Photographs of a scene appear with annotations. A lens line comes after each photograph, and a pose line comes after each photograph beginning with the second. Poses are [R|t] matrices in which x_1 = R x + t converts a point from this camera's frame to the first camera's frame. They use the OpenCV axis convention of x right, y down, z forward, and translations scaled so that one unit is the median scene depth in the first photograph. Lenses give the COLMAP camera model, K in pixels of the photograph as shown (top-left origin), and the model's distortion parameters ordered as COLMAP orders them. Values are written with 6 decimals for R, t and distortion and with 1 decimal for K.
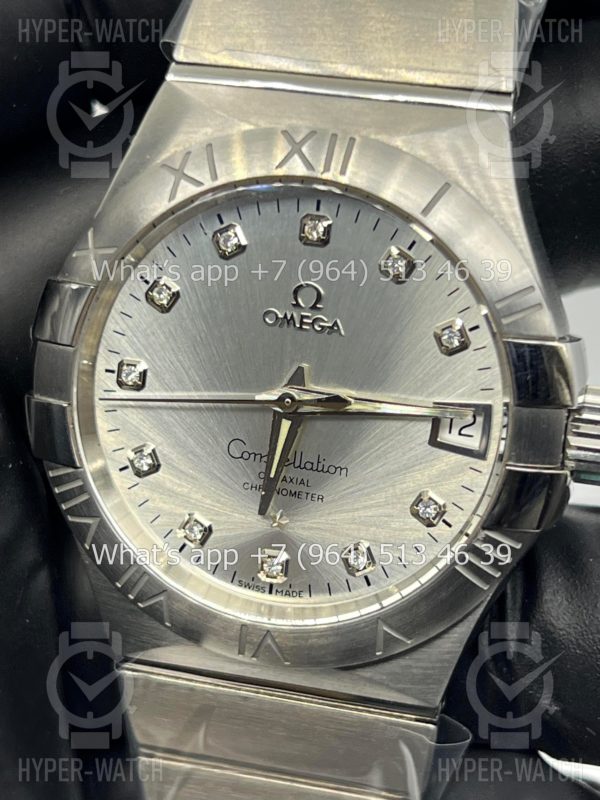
lens RADIAL K [[1817.7, 0, 300.0], [0, 1817.7, 400.0], [0, 0, 1]] dist [0.109348, -0.030300]
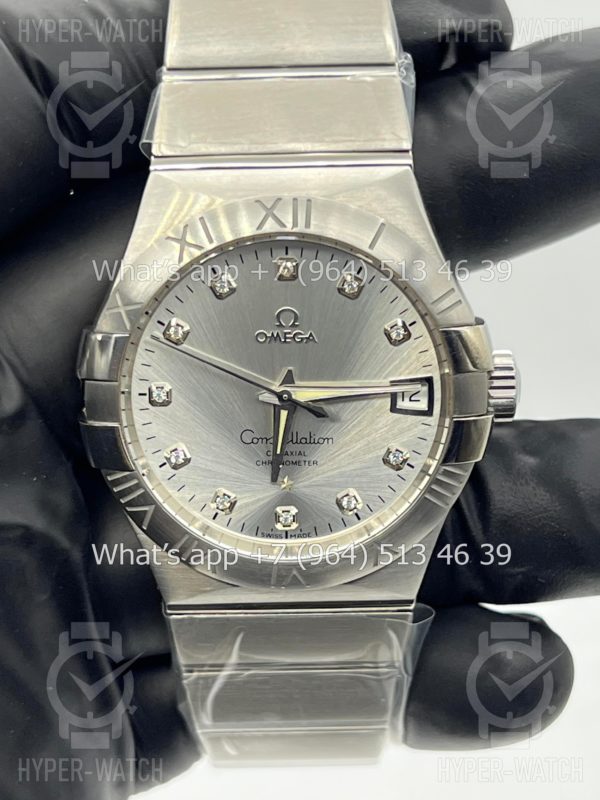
lens RADIAL K [[1817.7, 0, 300.0], [0, 1817.7, 400.0], [0, 0, 1]] dist [0.109348, -0.030300]
pose [[0.967379, -0.157642, 0.198312, -0.263208], [0.150646, 0.987323, 0.049983, -0.062381], [-0.203677, -0.018478, 0.978864, -0.328854]]
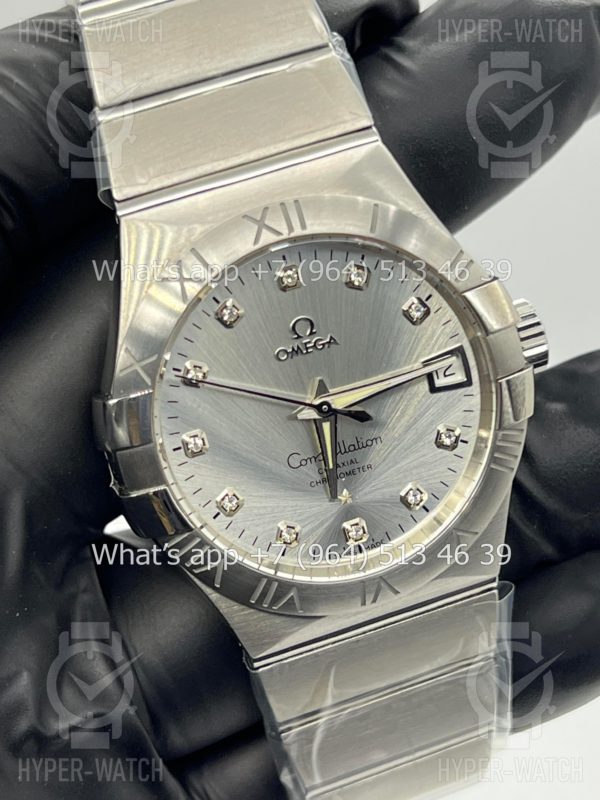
lens RADIAL K [[1817.7, 0, 300.0], [0, 1817.7, 400.0], [0, 0, 1]] dist [0.109348, -0.030300]
pose [[0.841795, -0.411861, 0.348931, -0.464127], [0.414285, 0.907333, 0.071509, -0.102682], [-0.346049, 0.084361, 0.934416, -0.196157]]
